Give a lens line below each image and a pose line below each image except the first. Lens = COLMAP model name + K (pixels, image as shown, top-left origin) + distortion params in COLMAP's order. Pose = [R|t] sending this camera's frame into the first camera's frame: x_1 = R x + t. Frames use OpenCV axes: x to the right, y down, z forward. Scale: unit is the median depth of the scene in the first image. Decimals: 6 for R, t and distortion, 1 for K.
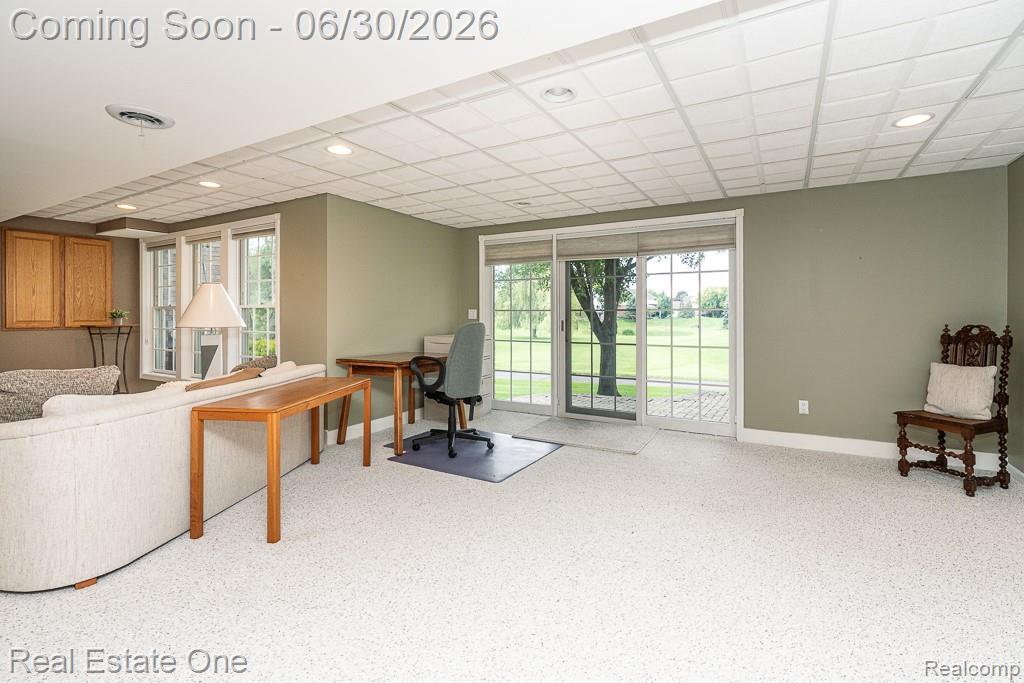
lens RADIAL K [[465.4, 0, 515.9], [0, 465.4, 319.6], [0, 0, 1]] dist [-0.004950, -0.000536]
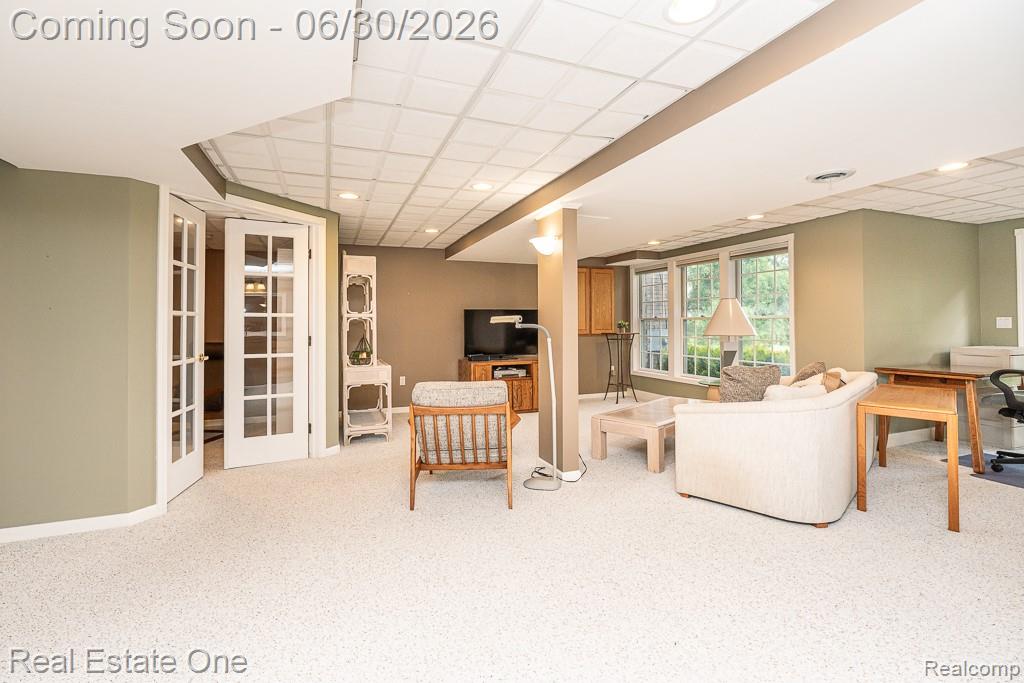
lens RADIAL K [[465.4, 0, 515.9], [0, 465.4, 319.6], [0, 0, 1]] dist [-0.004950, -0.000536]
pose [[0.783768, -0.011002, -0.620957, -0.287022], [-0.000122, 0.999840, -0.017869, -0.002160], [0.621054, 0.014080, 0.783641, -0.232762]]
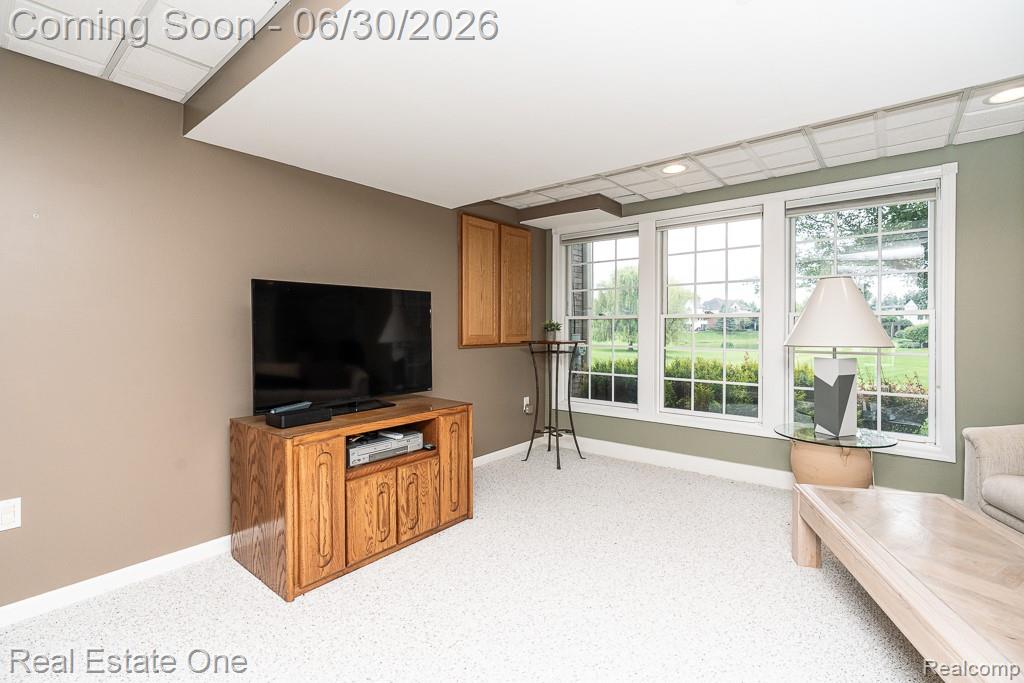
lens RADIAL K [[455.4, 0, 512.0], [0, 455.4, 341.5], [0, 0, 1]] dist [-0.001044, 0.000010]
pose [[0.985888, 0.001894, -0.167394, -0.832639], [0.001579, 0.999786, 0.020616, -0.002634], [0.167398, -0.020590, 0.985674, 0.257230]]
